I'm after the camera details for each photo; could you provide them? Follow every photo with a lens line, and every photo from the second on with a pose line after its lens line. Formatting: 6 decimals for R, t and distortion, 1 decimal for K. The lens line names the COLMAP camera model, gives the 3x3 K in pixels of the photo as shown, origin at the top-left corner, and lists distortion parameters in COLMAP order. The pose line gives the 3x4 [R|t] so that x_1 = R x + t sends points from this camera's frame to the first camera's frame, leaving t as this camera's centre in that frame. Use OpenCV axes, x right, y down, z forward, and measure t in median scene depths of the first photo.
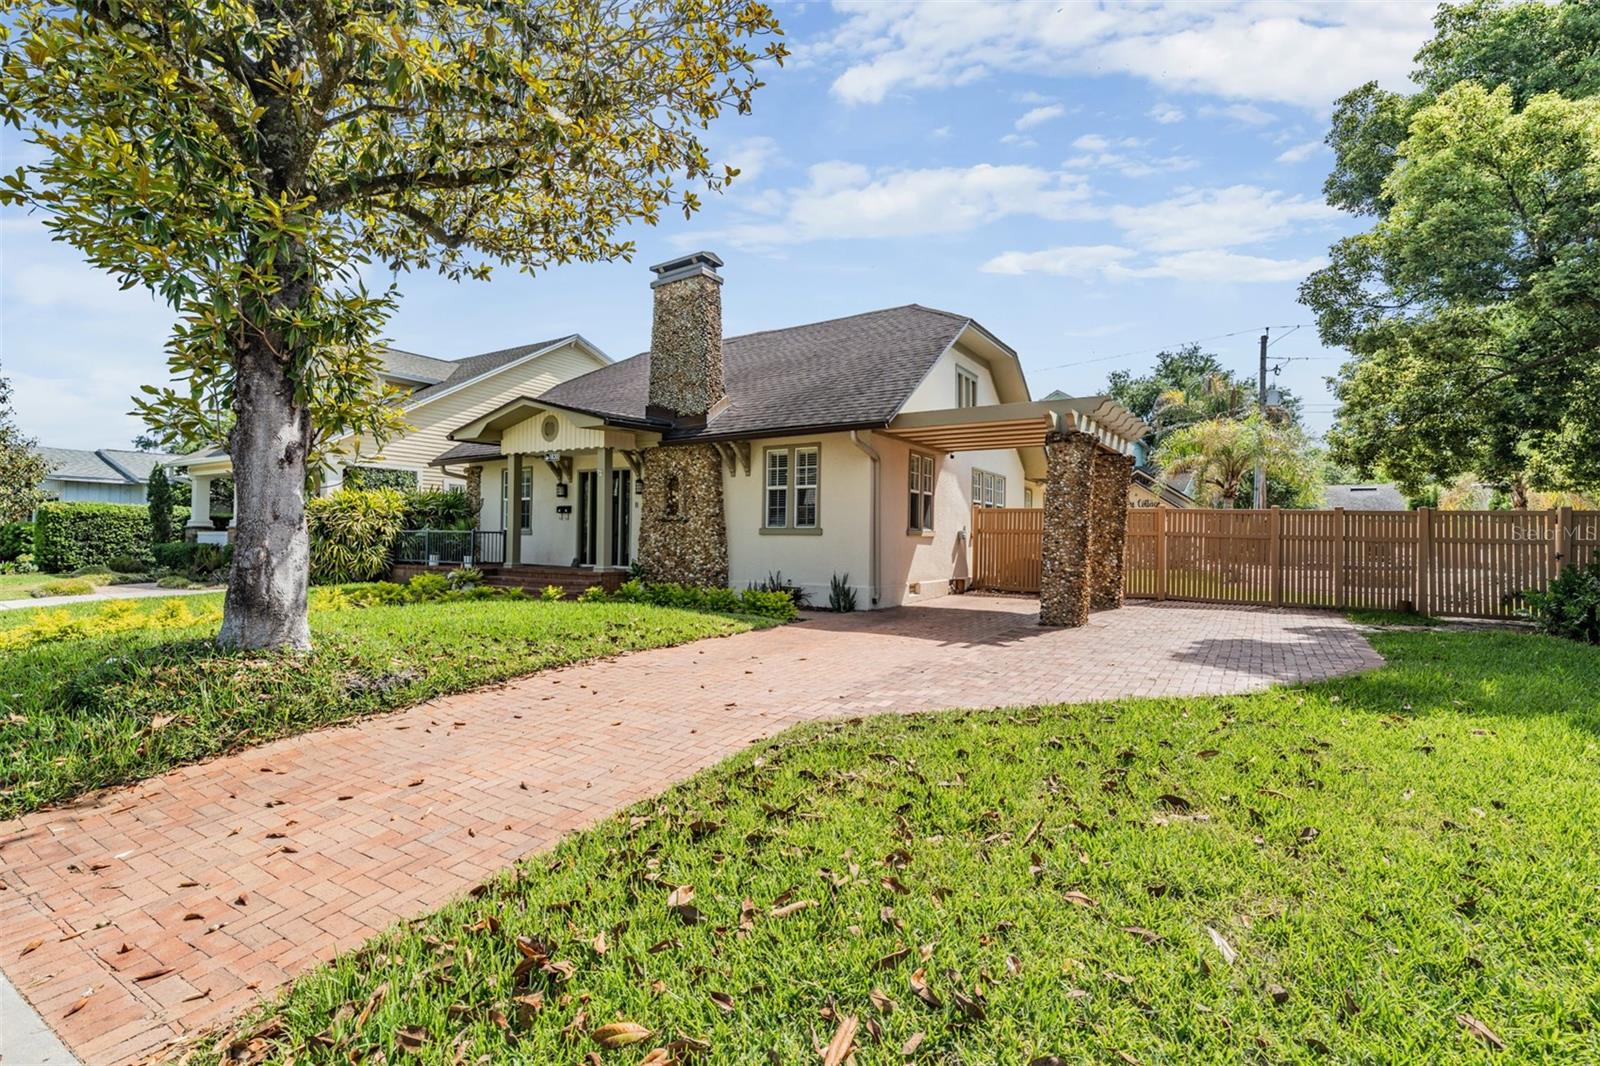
lens RADIAL K [[718.0, 0, 800.0], [0, 718.0, 533.0], [0, 0, 1]] dist [0.000257, -0.000013]
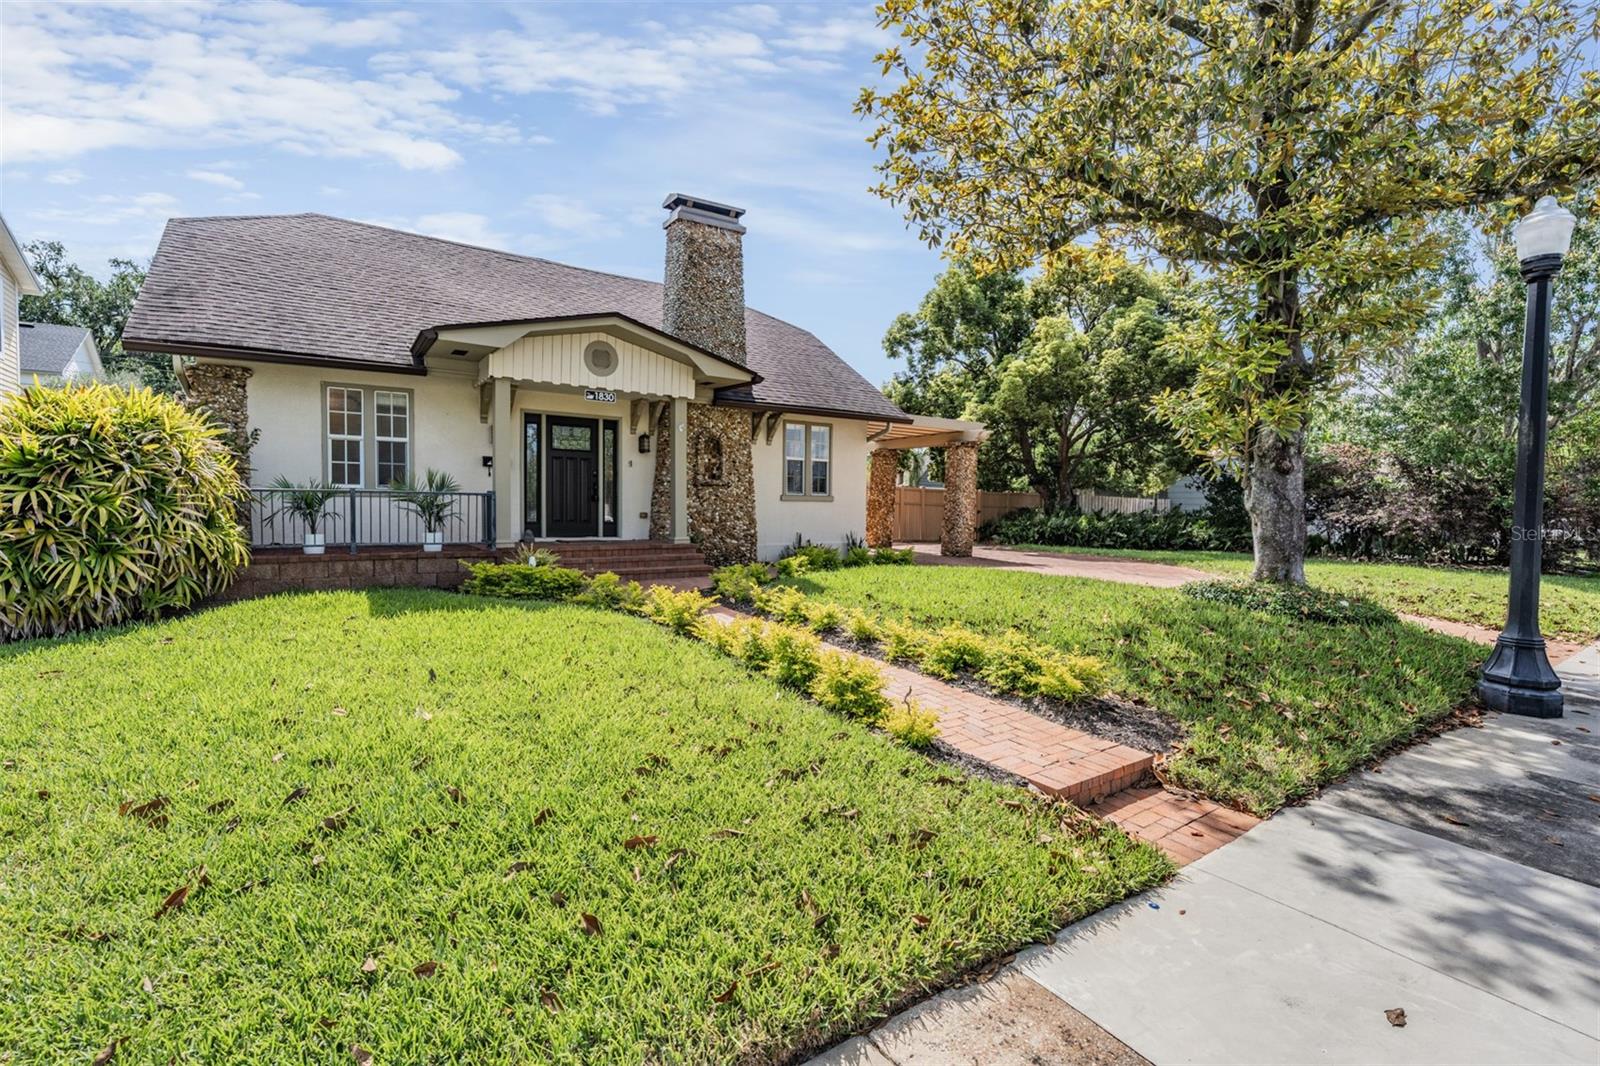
lens RADIAL K [[718.0, 0, 800.0], [0, 718.0, 533.0], [0, 0, 1]] dist [0.000257, -0.000013]
pose [[0.394072, -0.039593, 0.918226, -1.019959], [-0.014128, 0.998693, 0.049126, -0.002482], [-0.918971, -0.032332, 0.392997, 0.533319]]
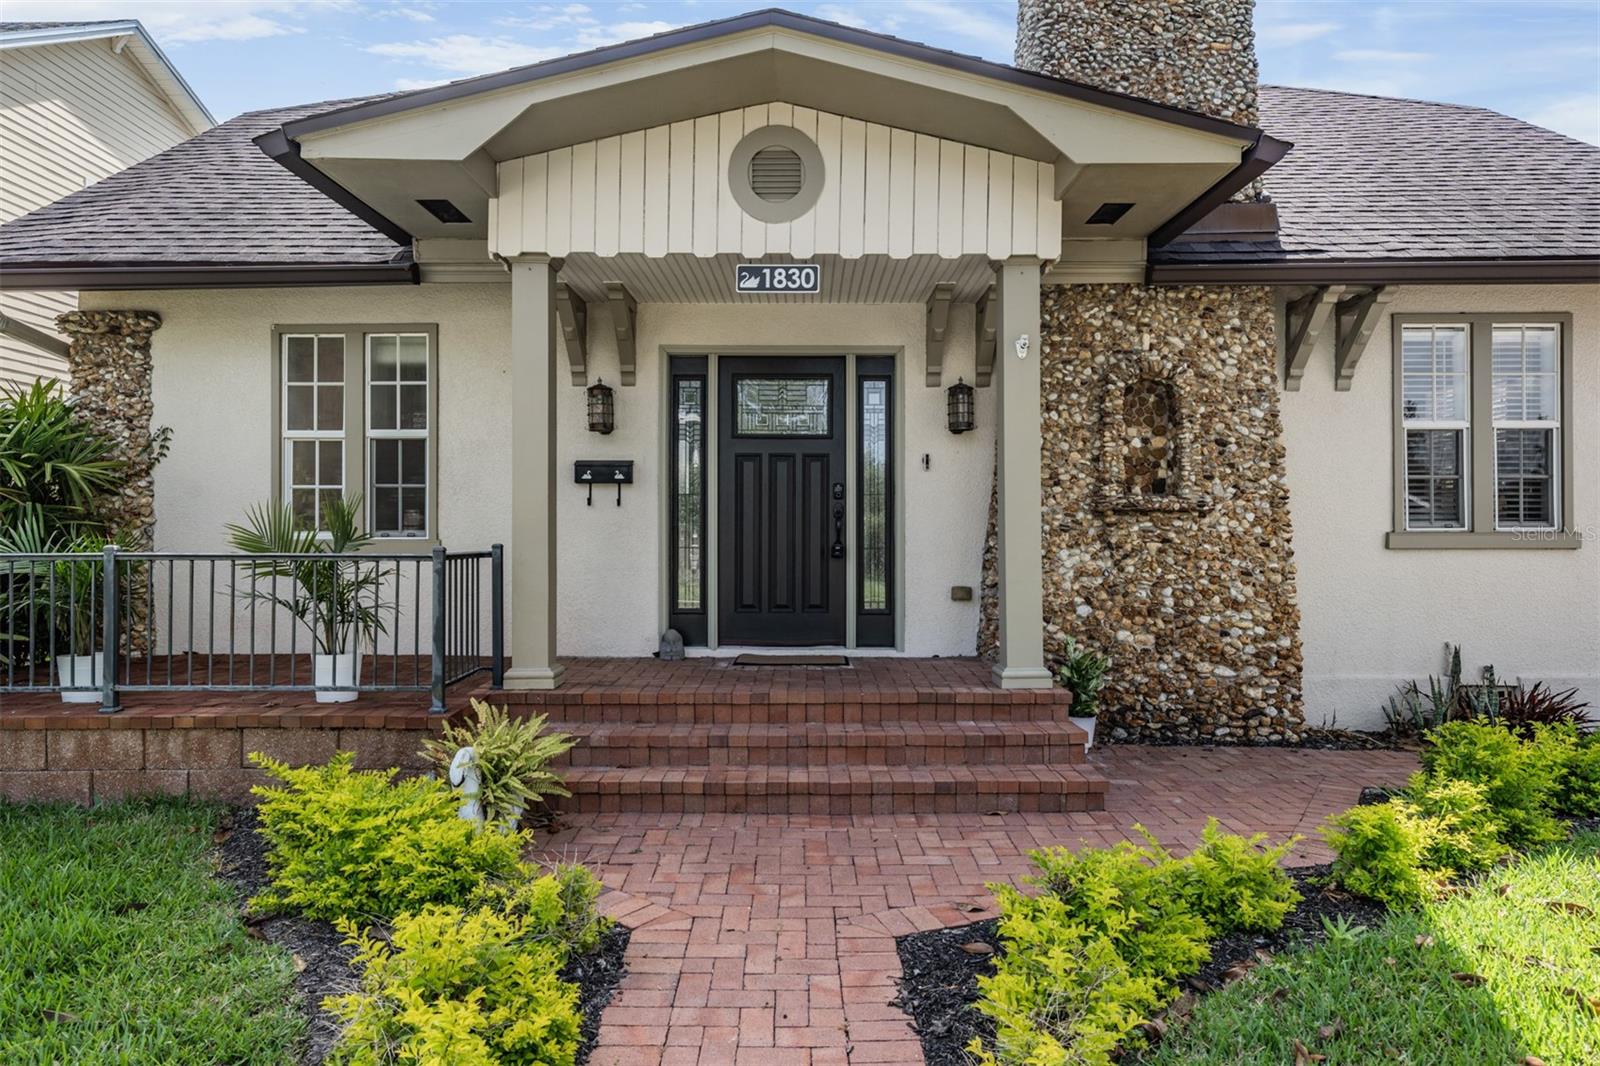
lens RADIAL K [[974.1, 0, 800.0], [0, 974.1, 533.0], [0, 0, 1]] dist [0.002458, 0.001642]
pose [[0.846417, -0.011450, 0.532398, -0.568742], [0.005689, 0.999906, 0.012461, -0.013795], [-0.532491, -0.007519, 0.846402, 0.718102]]
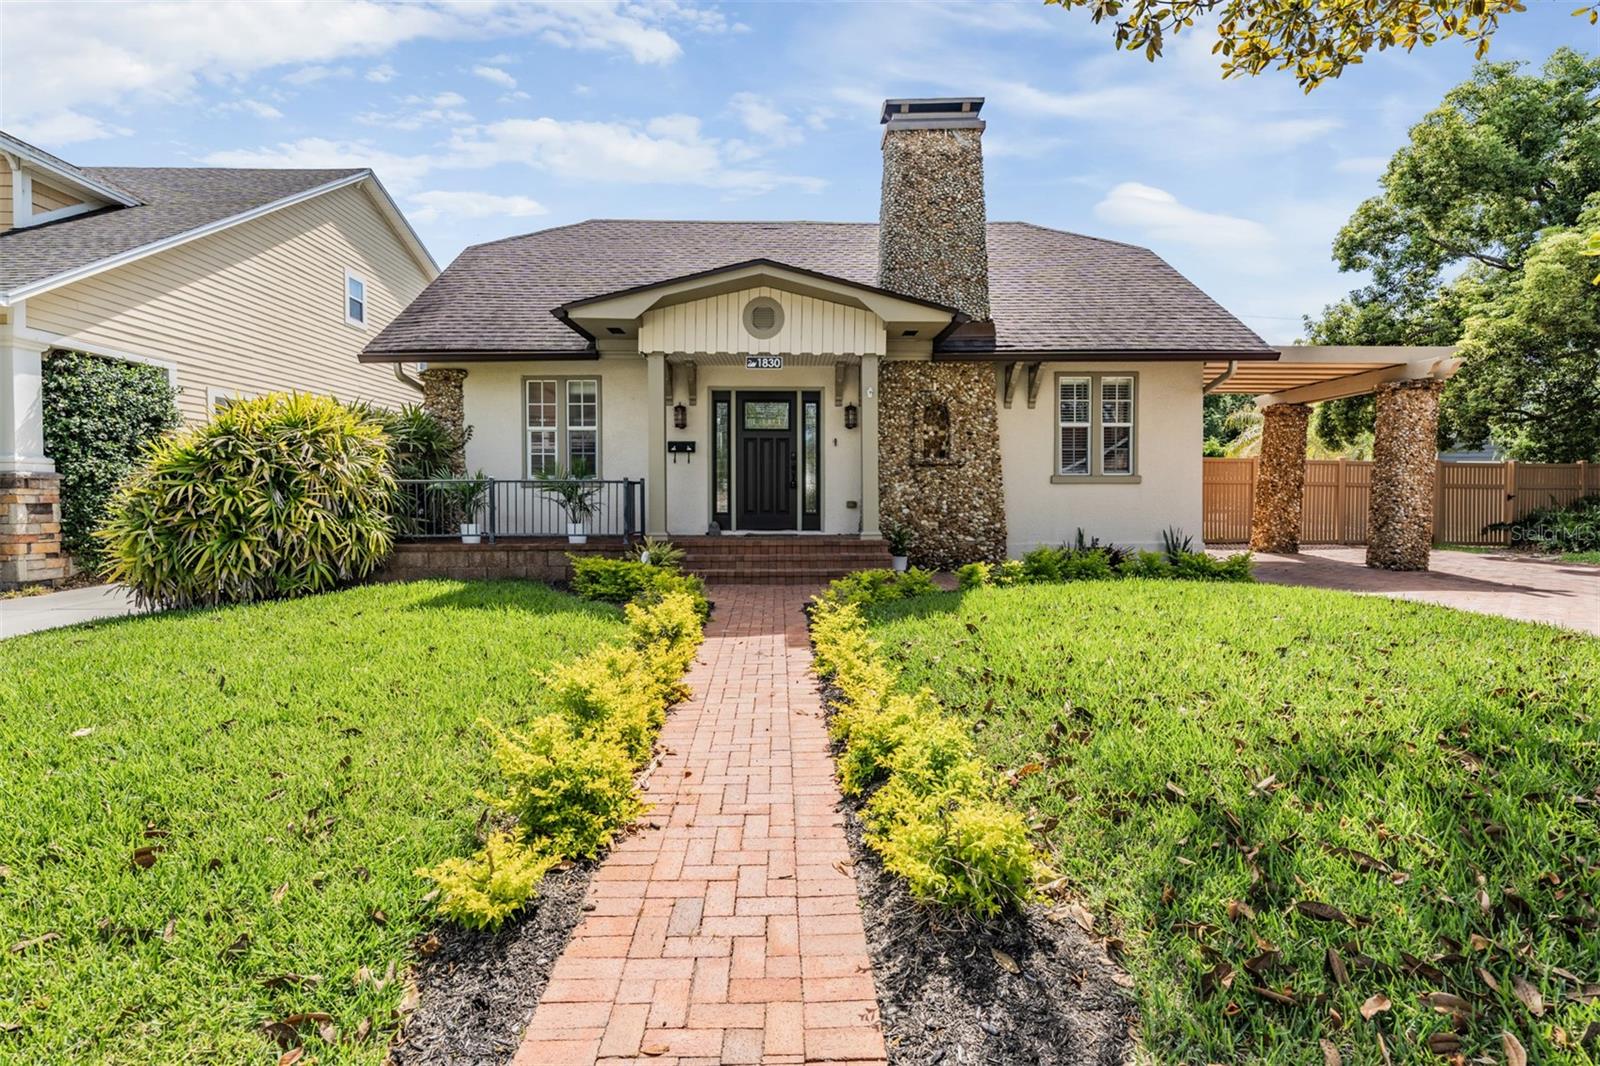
lens RADIAL K [[793.3, 0, 803.6], [0, 793.3, 519.9], [0, 0, 1]] dist [0.000313, 0.000064]
pose [[0.833019, -0.028265, 0.552521, -0.749294], [0.006323, 0.999115, 0.041579, 0.004196], [-0.553208, -0.031142, 0.832461, 0.413559]]
